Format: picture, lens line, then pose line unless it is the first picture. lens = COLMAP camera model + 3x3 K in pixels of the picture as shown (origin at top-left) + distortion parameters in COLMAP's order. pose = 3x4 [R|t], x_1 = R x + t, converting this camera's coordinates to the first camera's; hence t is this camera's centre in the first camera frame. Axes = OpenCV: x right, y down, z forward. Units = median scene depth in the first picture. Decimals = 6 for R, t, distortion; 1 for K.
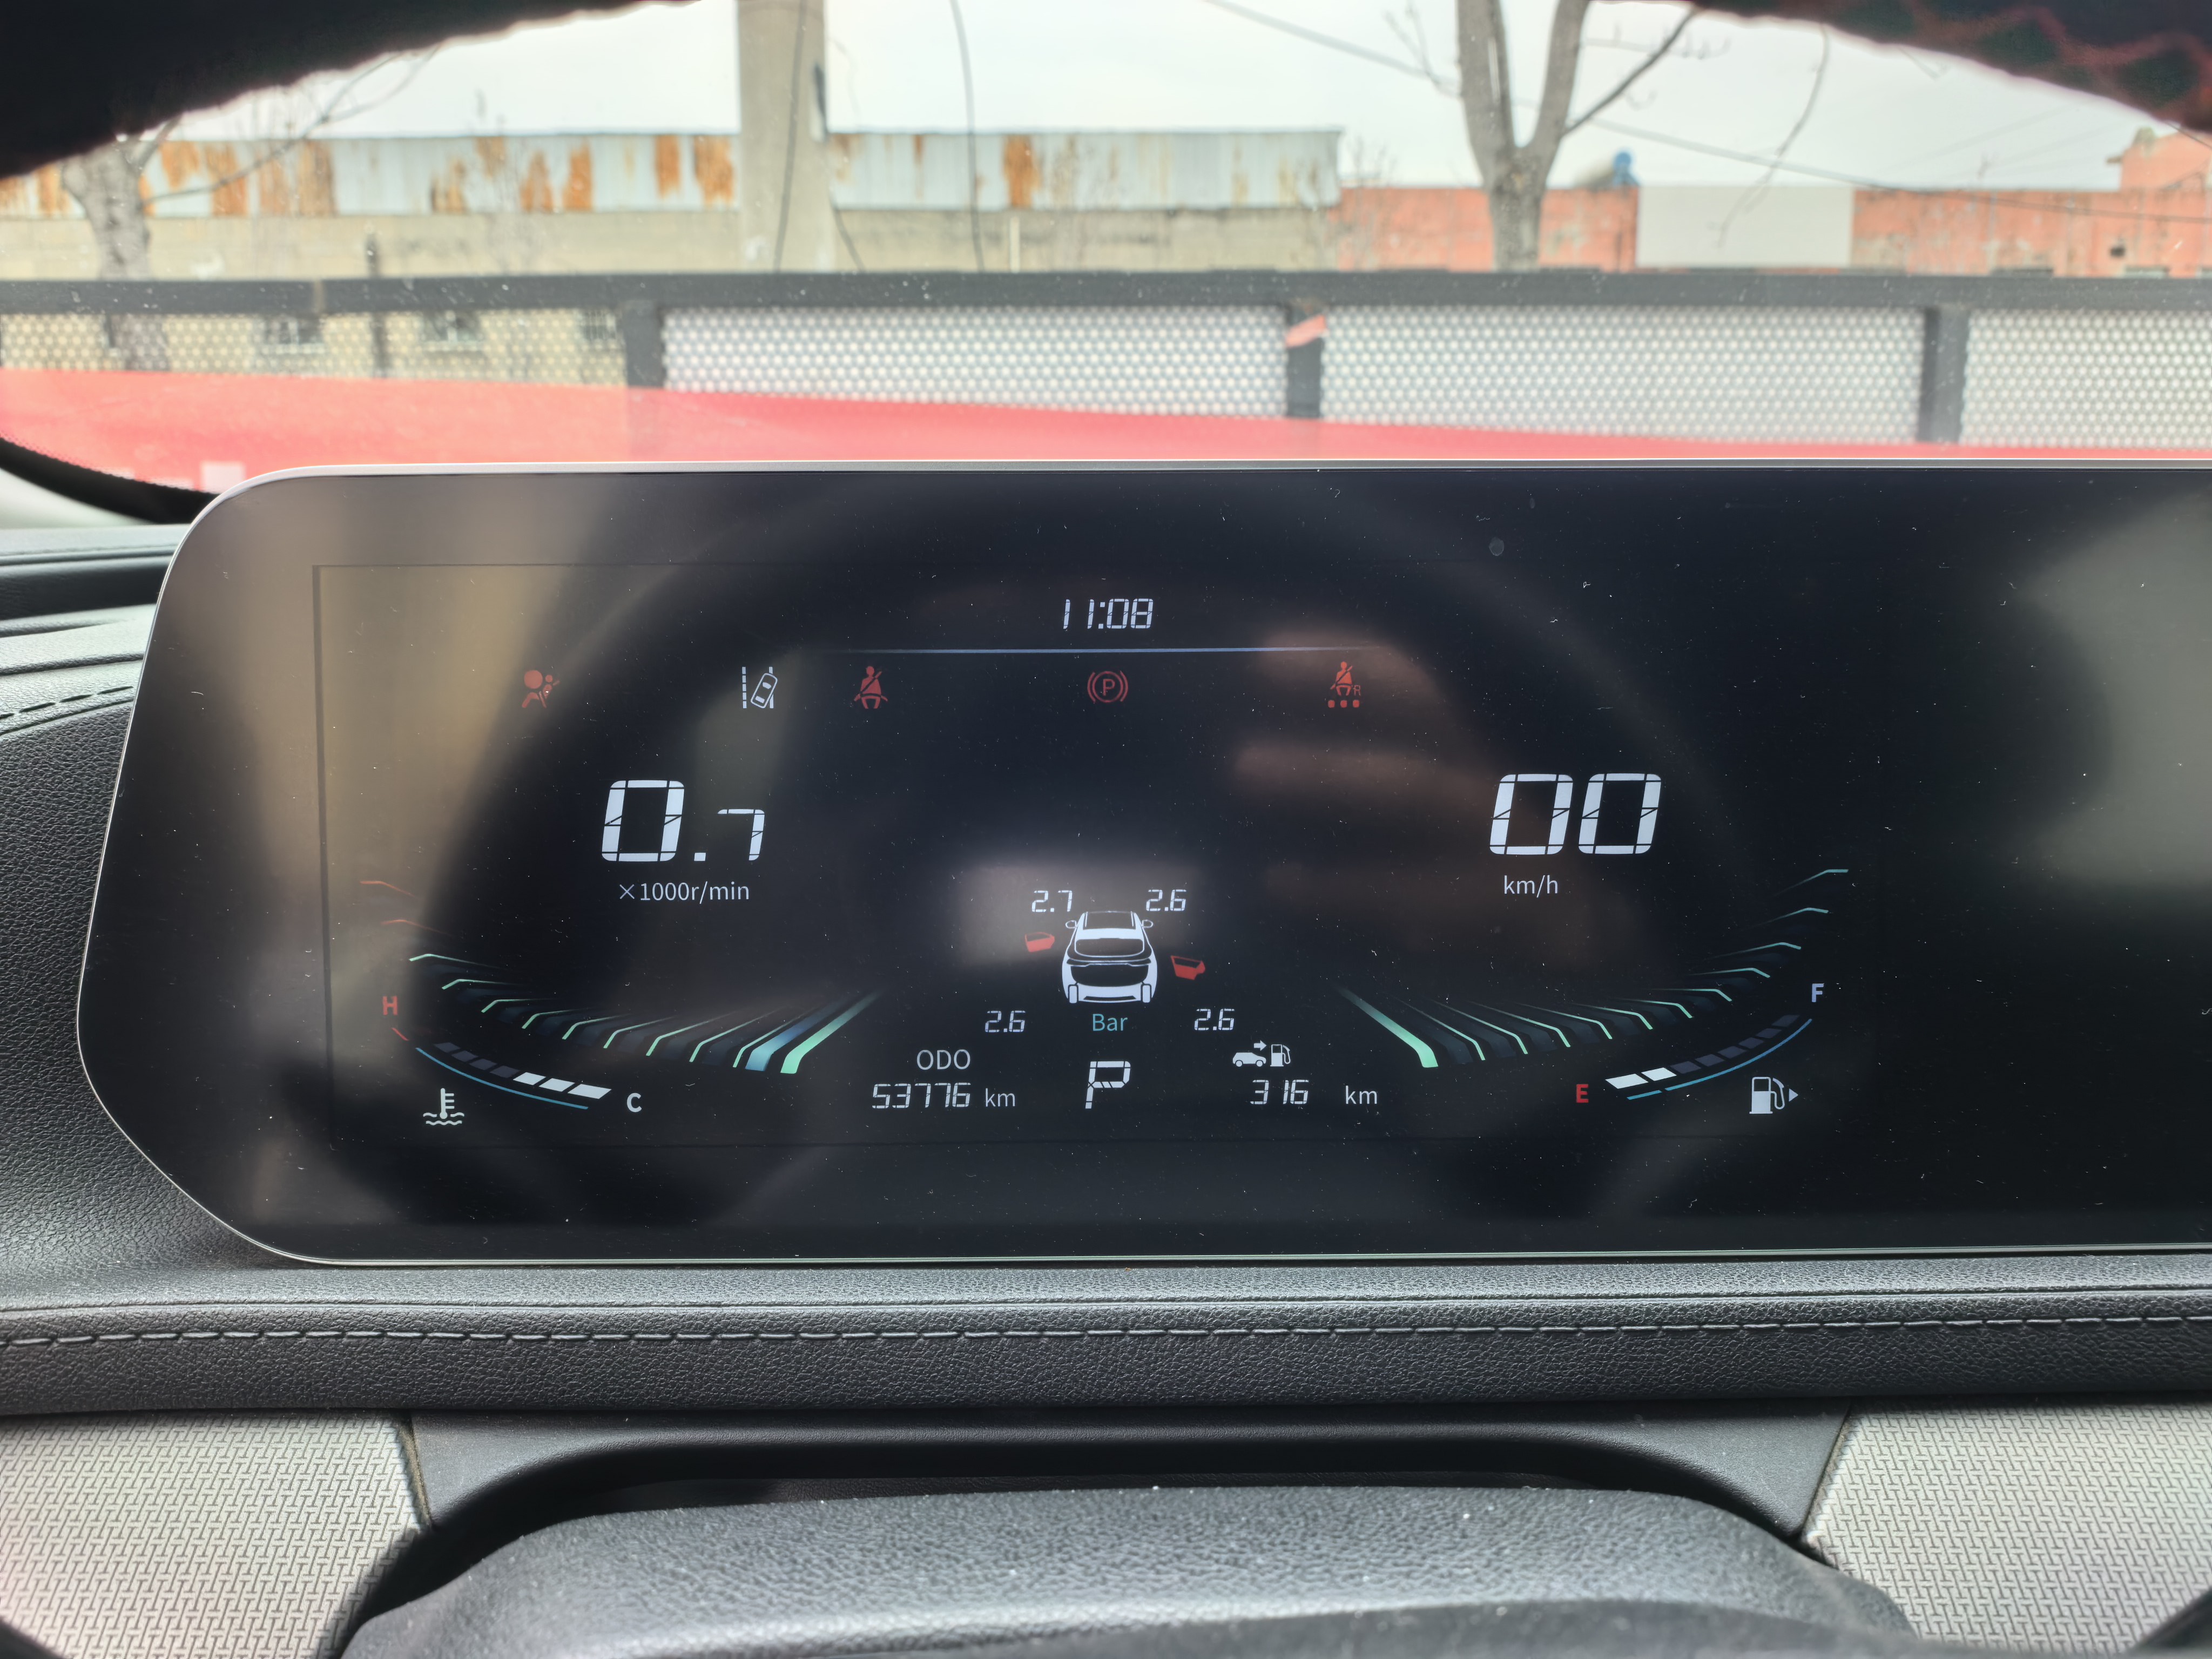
lens RADIAL K [[1541.9, 0, 1106.0], [0, 1541.9, 829.5], [0, 0, 1]] dist [-0.000673, -0.001037]
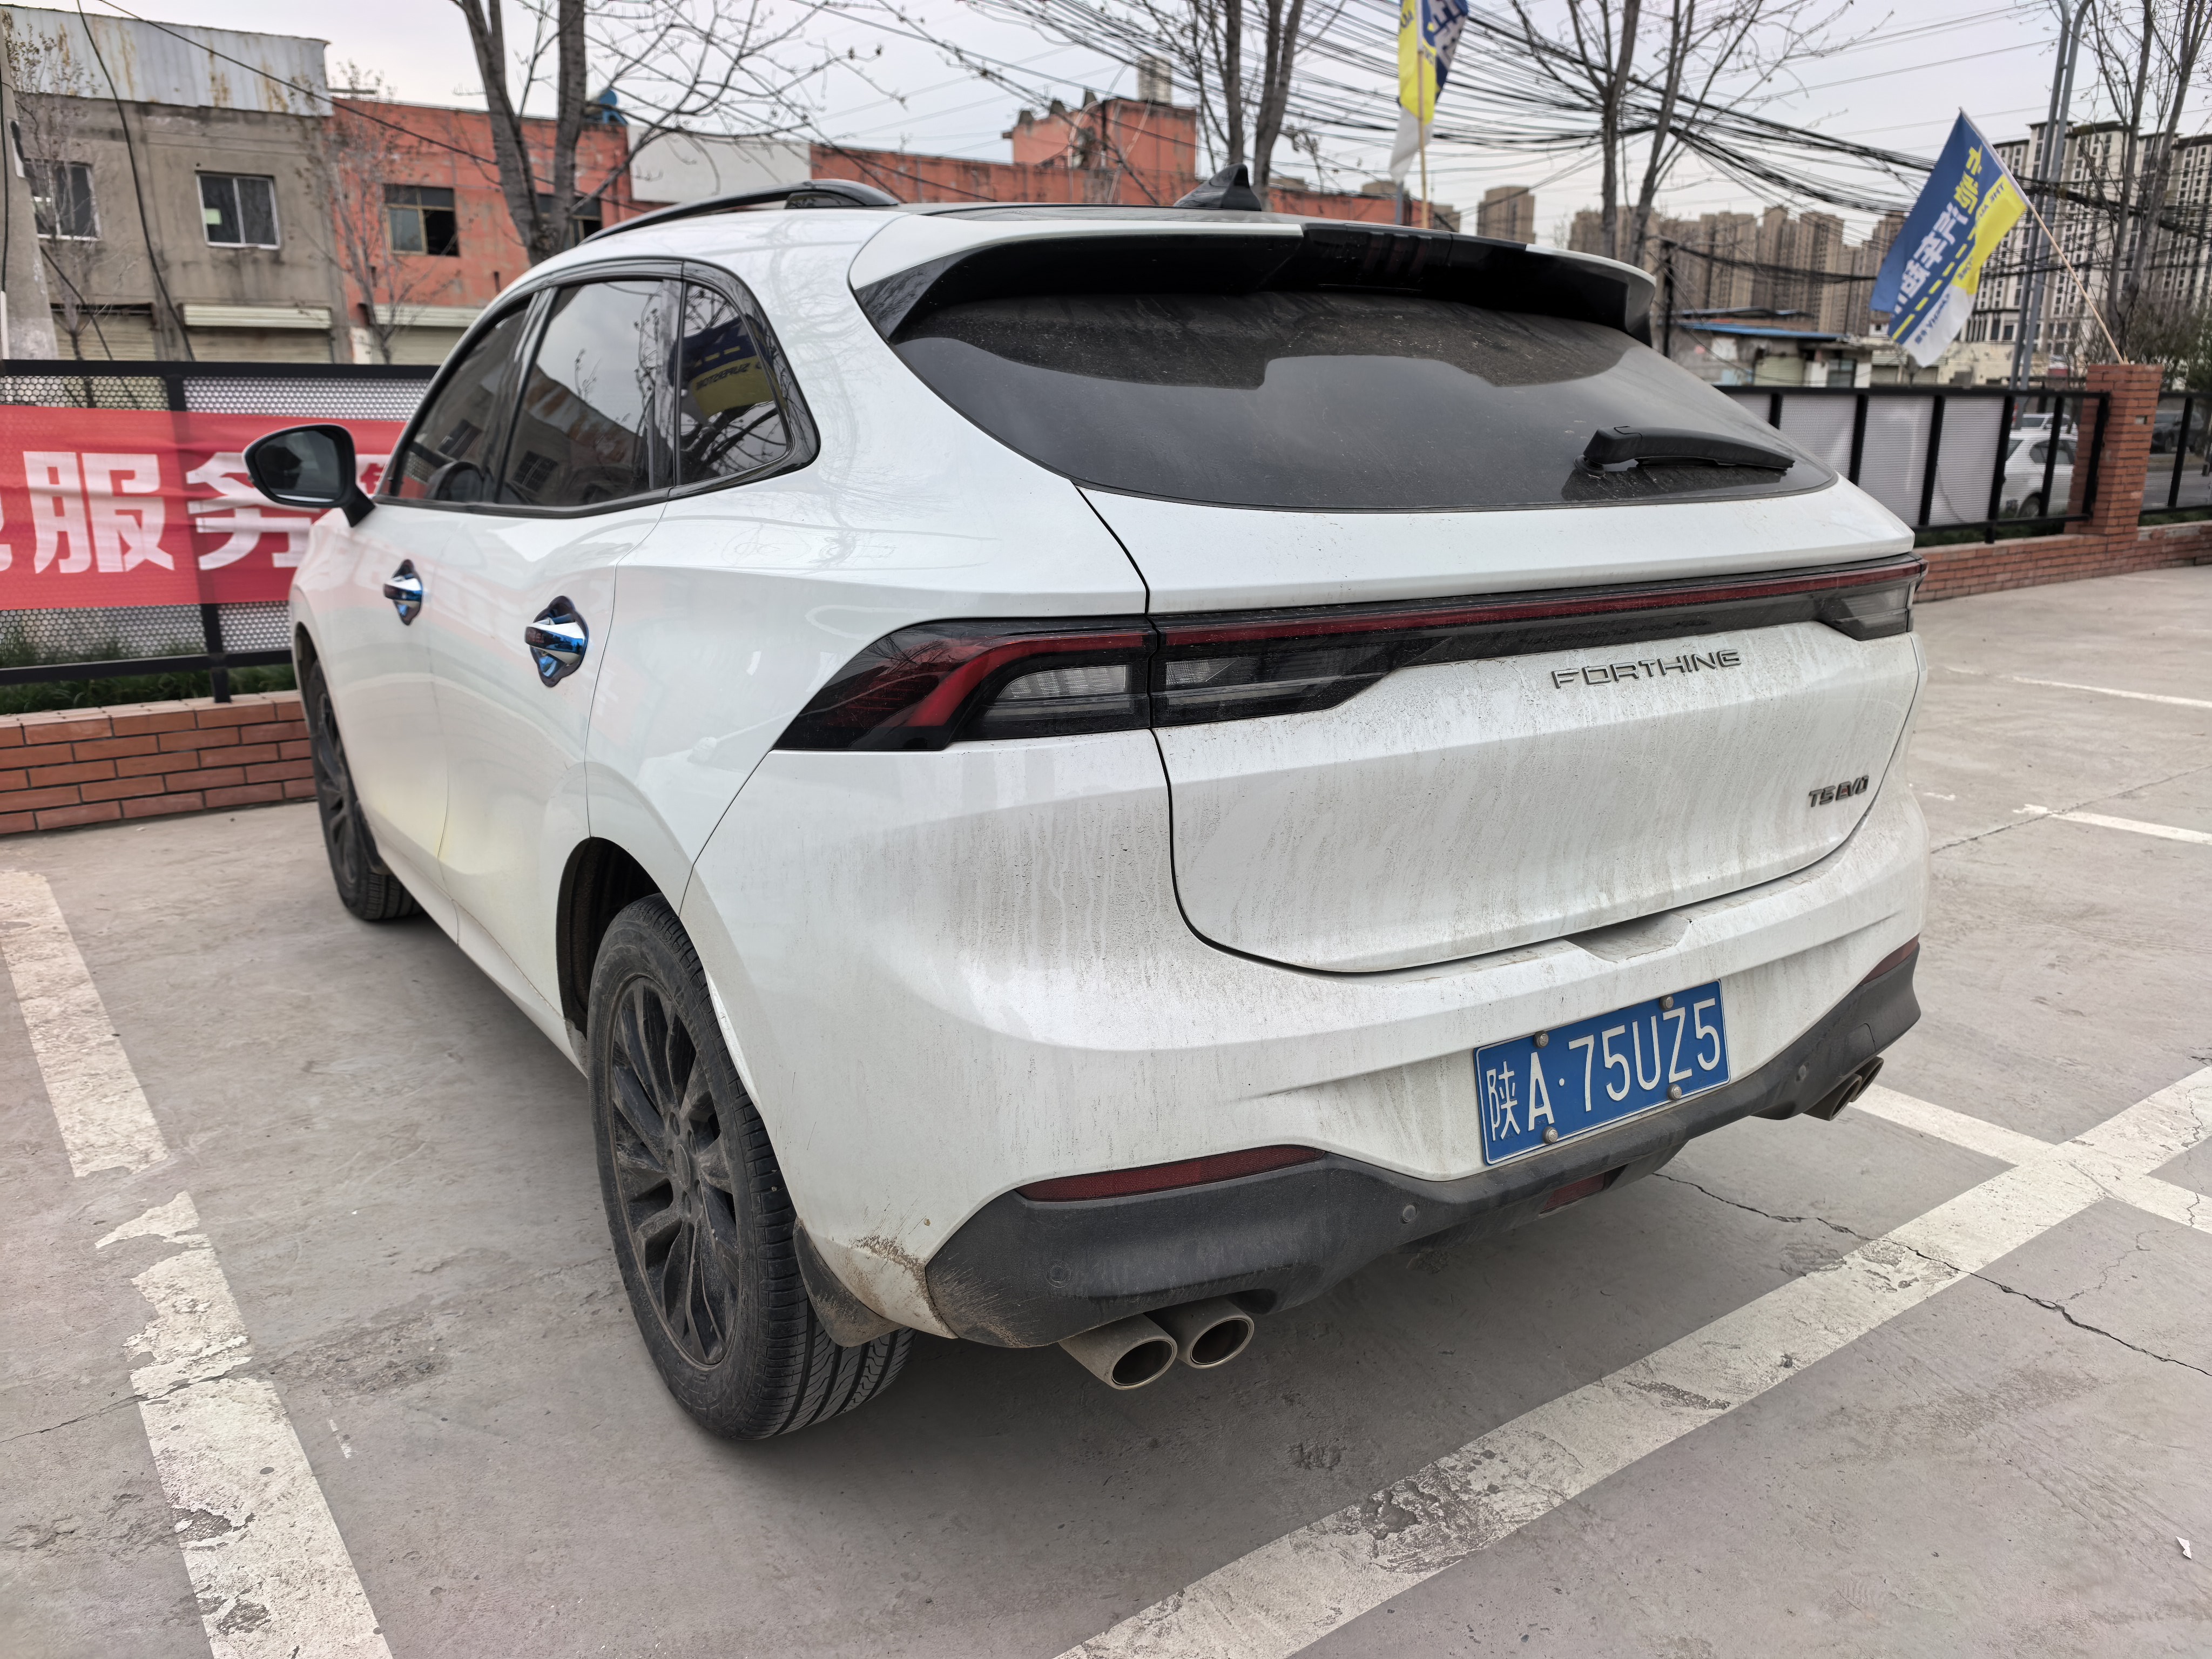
lens RADIAL K [[1541.9, 0, 1106.0], [0, 1541.9, 829.5], [0, 0, 1]] dist [-0.000673, -0.001037]
pose [[0.830203, -0.140334, 0.539508, -0.039203], [0.108413, 0.989962, 0.090676, 0.020908], [-0.546817, -0.016789, 0.837084, -0.132116]]
